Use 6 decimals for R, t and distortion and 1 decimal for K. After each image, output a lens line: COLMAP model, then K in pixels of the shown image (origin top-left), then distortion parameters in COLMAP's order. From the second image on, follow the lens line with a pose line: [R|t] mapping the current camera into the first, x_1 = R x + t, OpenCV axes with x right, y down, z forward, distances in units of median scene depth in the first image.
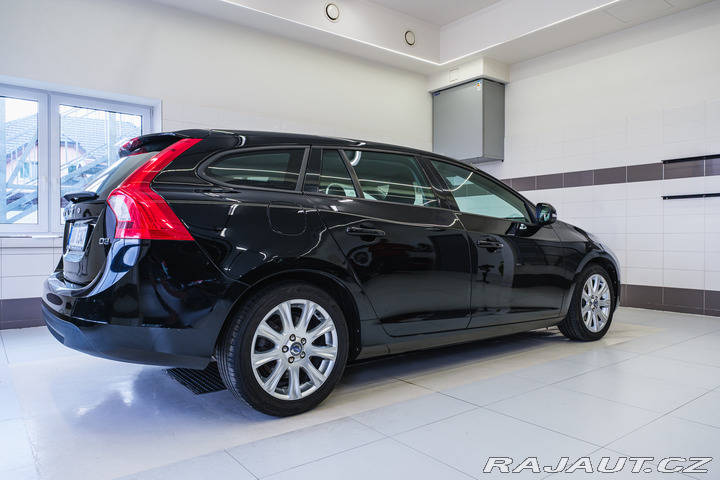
lens RADIAL K [[504.4, 0, 358.6], [0, 504.4, 252.0], [0, 0, 1]] dist [-0.004908, -0.000672]
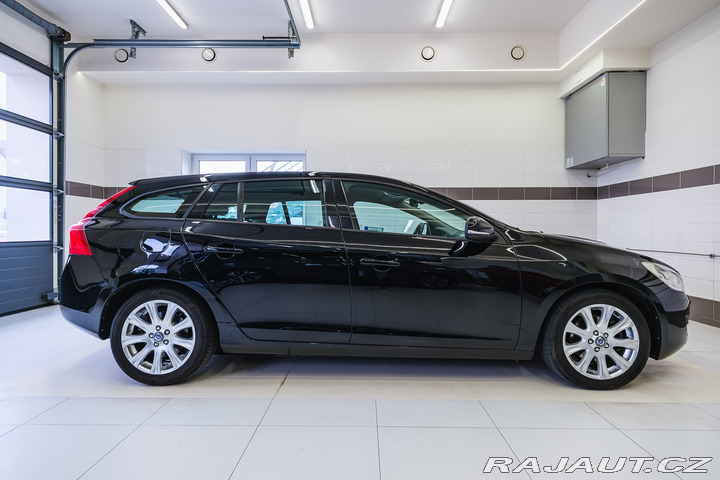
lens RADIAL K [[364.6, 0, 360.0], [0, 364.6, 240.0], [0, 0, 1]] dist [0.003316, 0.000450]
pose [[0.782559, 0.014828, -0.622400, 0.856954], [-0.019555, 0.999808, -0.000768, -0.073114], [0.622270, 0.012772, 0.782699, 0.539064]]
